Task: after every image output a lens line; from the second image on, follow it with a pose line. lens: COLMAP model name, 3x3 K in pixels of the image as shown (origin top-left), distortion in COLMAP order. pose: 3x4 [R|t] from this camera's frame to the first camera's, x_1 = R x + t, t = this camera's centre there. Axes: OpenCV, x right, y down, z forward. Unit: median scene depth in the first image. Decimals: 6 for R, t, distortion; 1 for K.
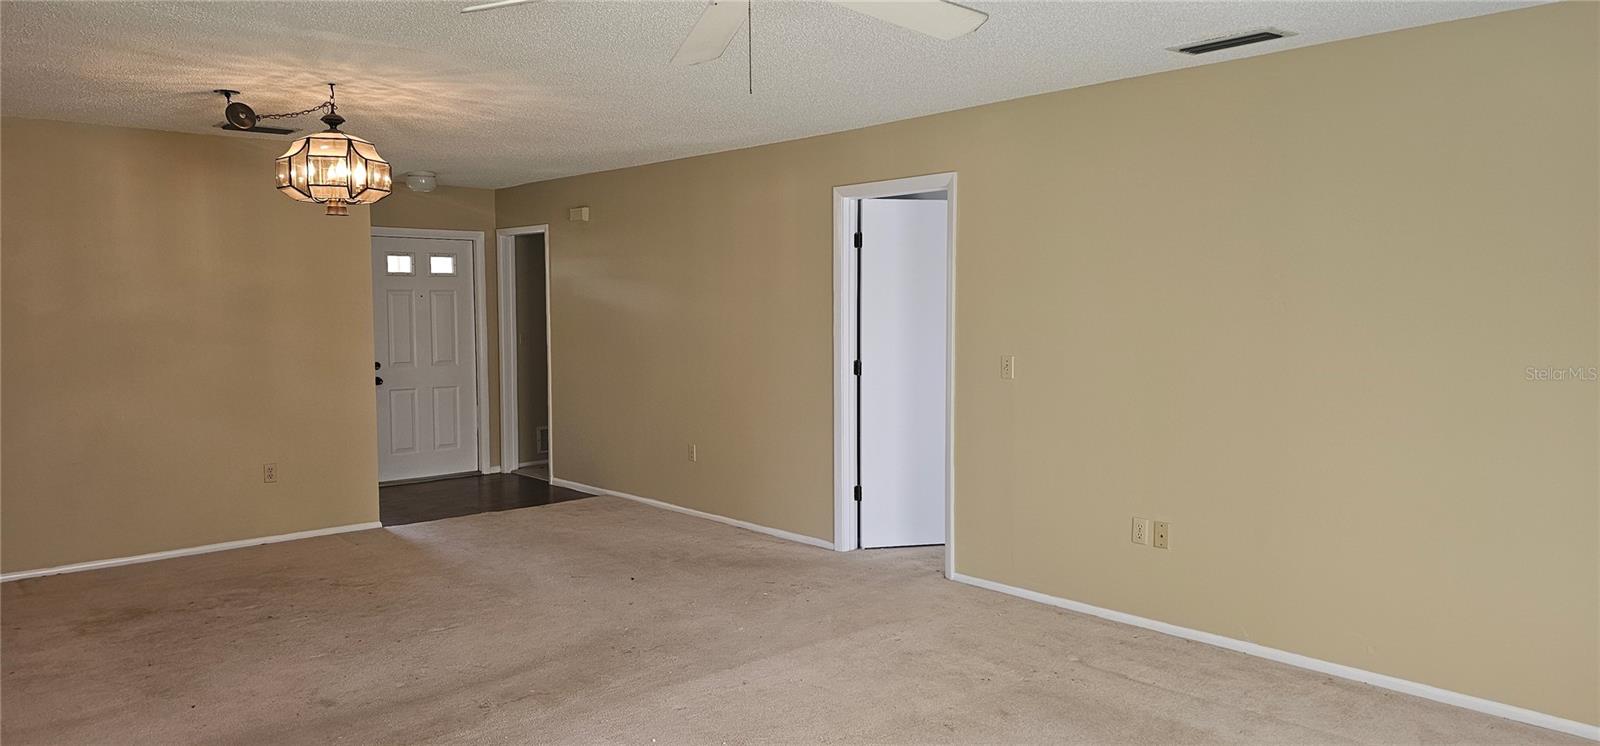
lens RADIAL K [[1064.5, 0, 800.0], [0, 1064.5, 373.0], [0, 0, 1]] dist [0.004219, 0.000776]
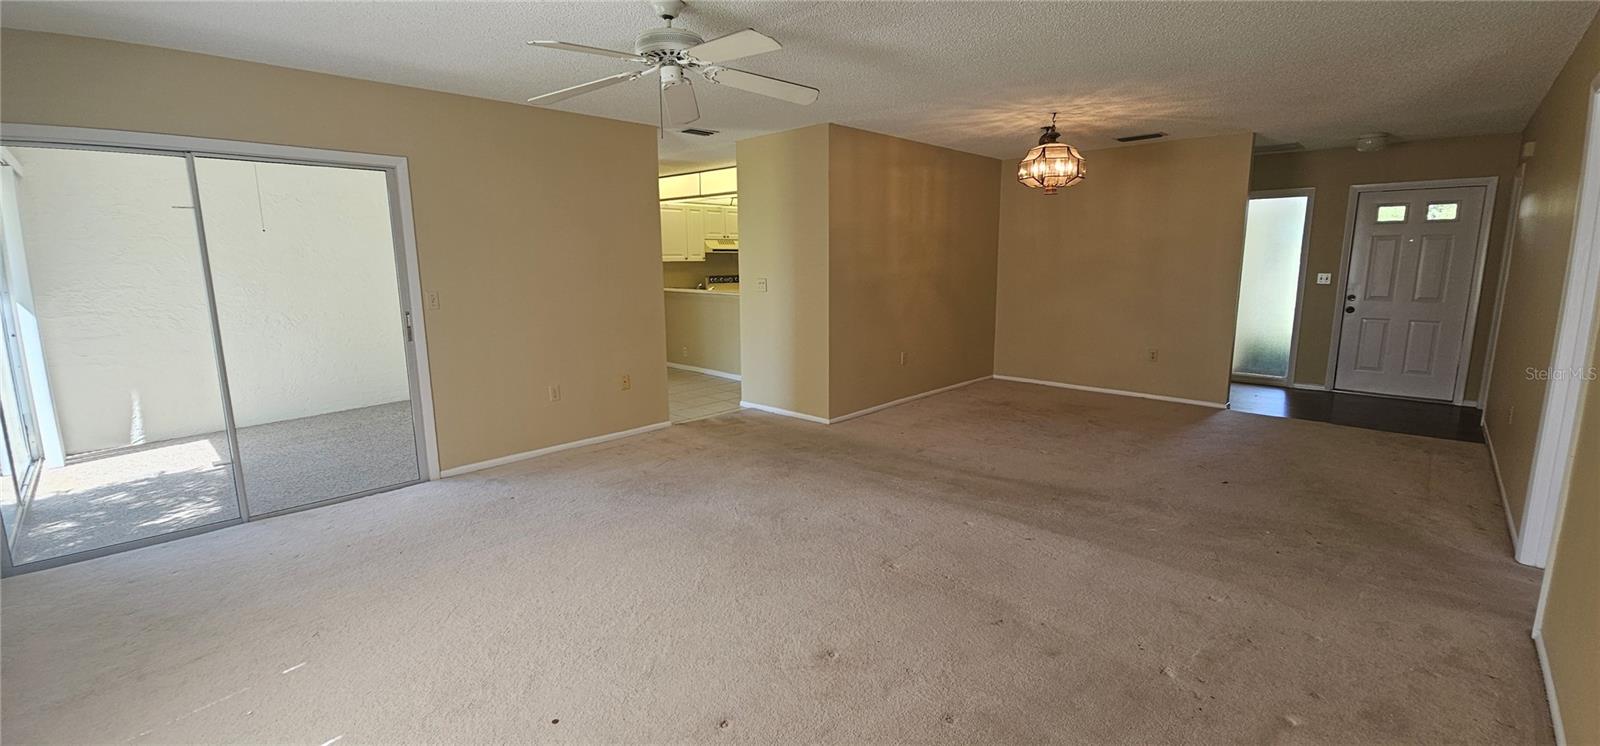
lens RADIAL K [[656.6, 0, 813.6], [0, 656.6, 362.1], [0, 0, 1]] dist [-0.000446, 0.000091]
pose [[0.085752, 0.169132, -0.981856, 0.515397], [-0.061822, 0.984490, 0.164187, -0.031091], [0.994397, 0.046621, 0.094878, 0.485333]]
